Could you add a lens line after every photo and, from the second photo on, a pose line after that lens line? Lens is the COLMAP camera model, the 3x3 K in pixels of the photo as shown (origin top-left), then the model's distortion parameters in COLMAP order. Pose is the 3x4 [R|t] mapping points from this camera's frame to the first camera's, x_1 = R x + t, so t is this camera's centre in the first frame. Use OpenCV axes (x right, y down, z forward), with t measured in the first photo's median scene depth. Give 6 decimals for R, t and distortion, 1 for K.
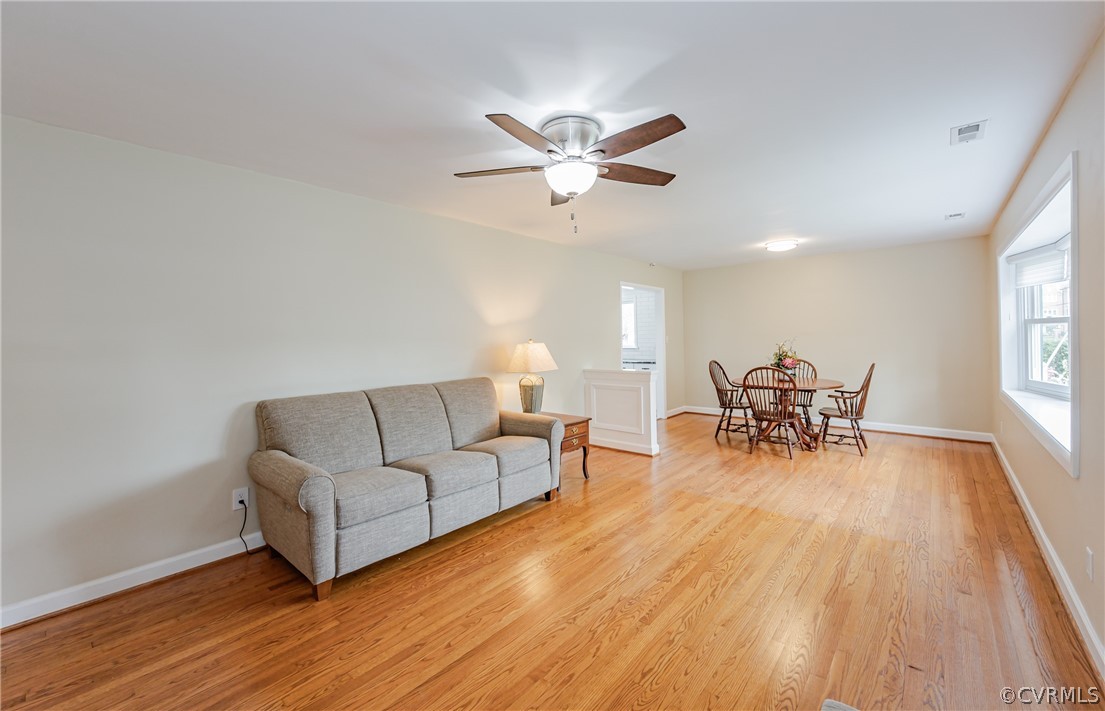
lens RADIAL K [[445.7, 0, 552.6], [0, 445.7, 336.6], [0, 0, 1]] dist [-0.000380, -0.000042]
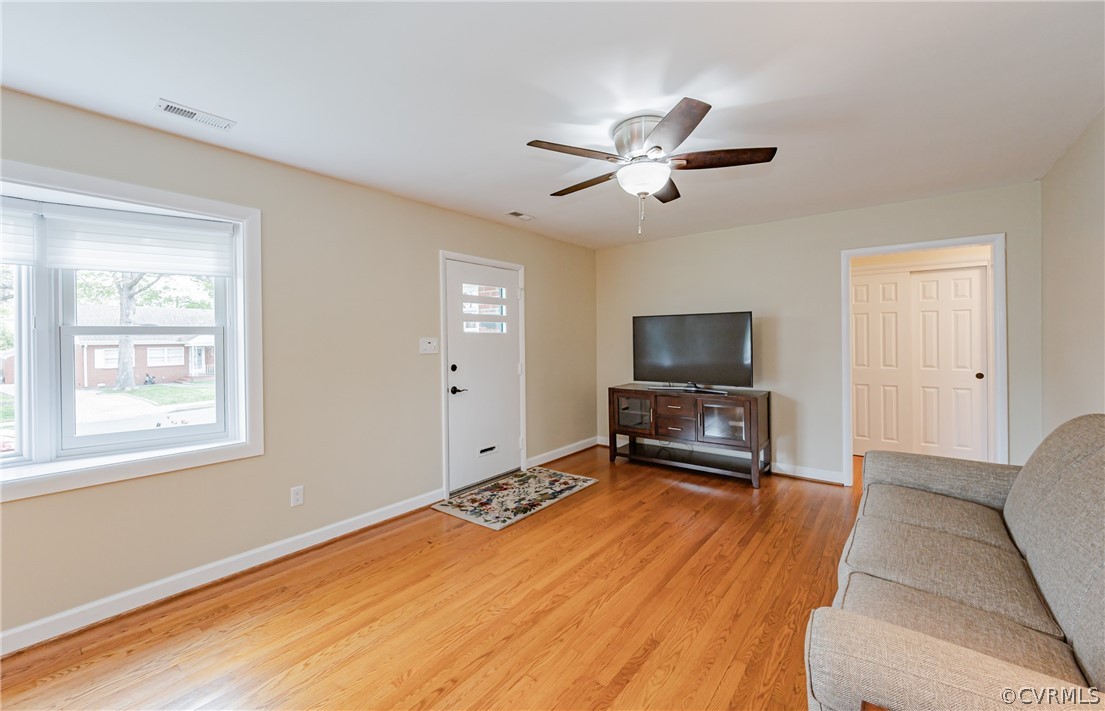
lens RADIAL K [[445.7, 0, 552.6], [0, 445.7, 336.6], [0, 0, 1]] dist [-0.000380, -0.000042]
pose [[-0.998703, 0.026724, -0.043348, 0.289768], [0.026928, 0.999629, -0.004124, -0.003245], [0.043221, -0.005286, -0.999052, 1.926445]]
